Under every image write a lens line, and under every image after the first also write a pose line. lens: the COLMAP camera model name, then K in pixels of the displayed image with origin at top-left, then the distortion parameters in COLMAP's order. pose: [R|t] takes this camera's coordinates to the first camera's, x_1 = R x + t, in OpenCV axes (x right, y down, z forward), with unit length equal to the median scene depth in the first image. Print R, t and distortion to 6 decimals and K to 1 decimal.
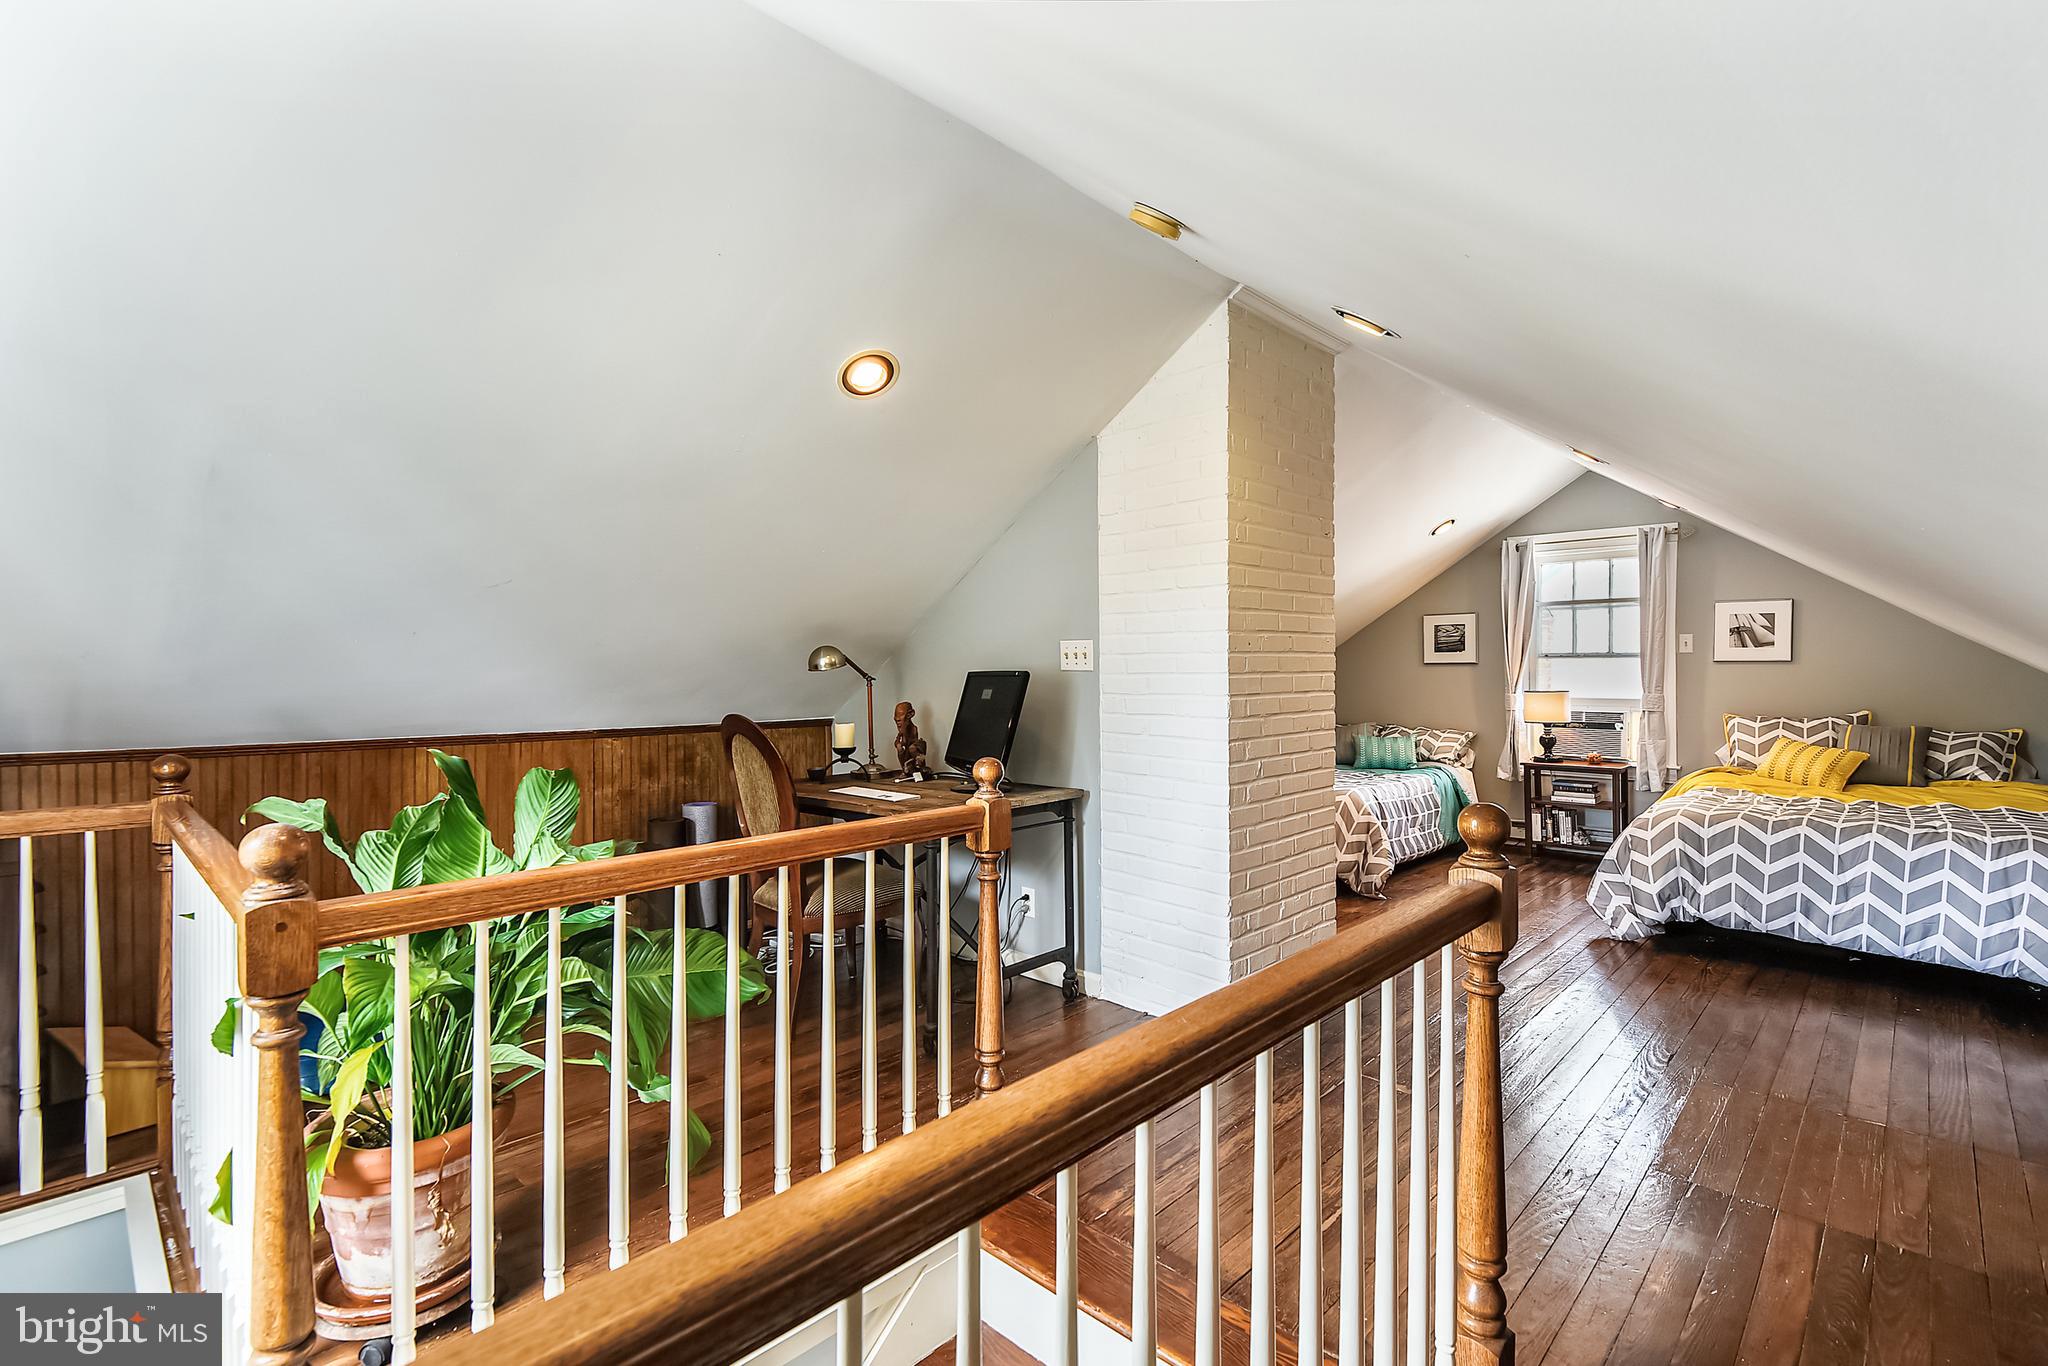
lens RADIAL K [[948.1, 0, 1042.2], [0, 948.1, 661.3], [0, 0, 1]] dist [0.027251, -0.019144]
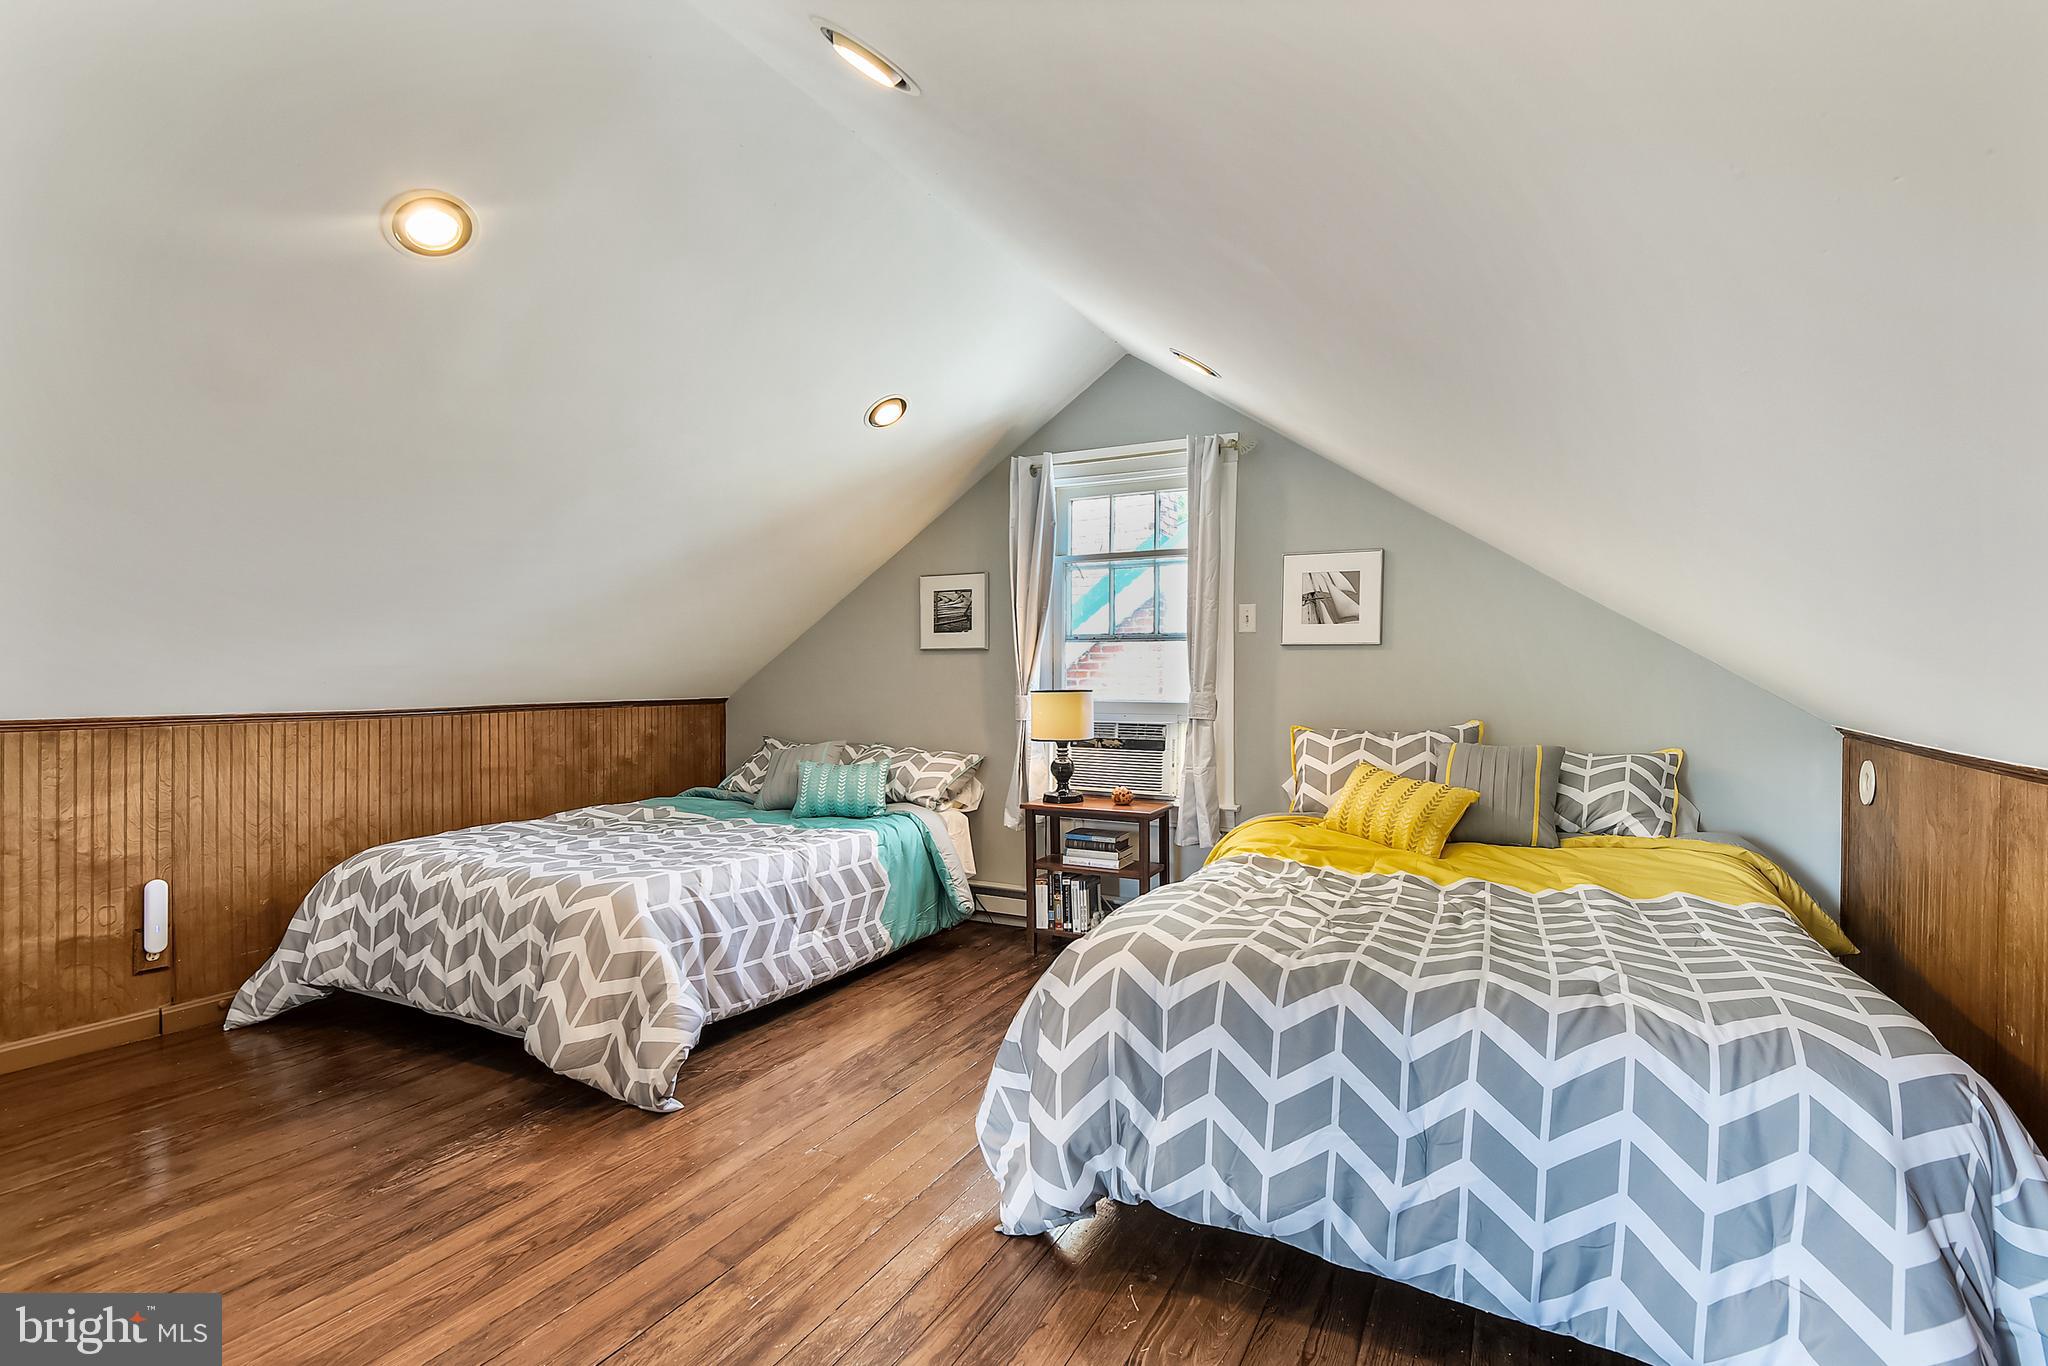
lens RADIAL K [[948.1, 0, 1042.2], [0, 948.1, 661.3], [0, 0, 1]] dist [0.027251, -0.019144]
pose [[0.962614, 0.012789, 0.270575, 0.401526], [-0.010169, 0.999887, -0.011081, 0.021674], [-0.270686, 0.007915, 0.962635, 0.456680]]
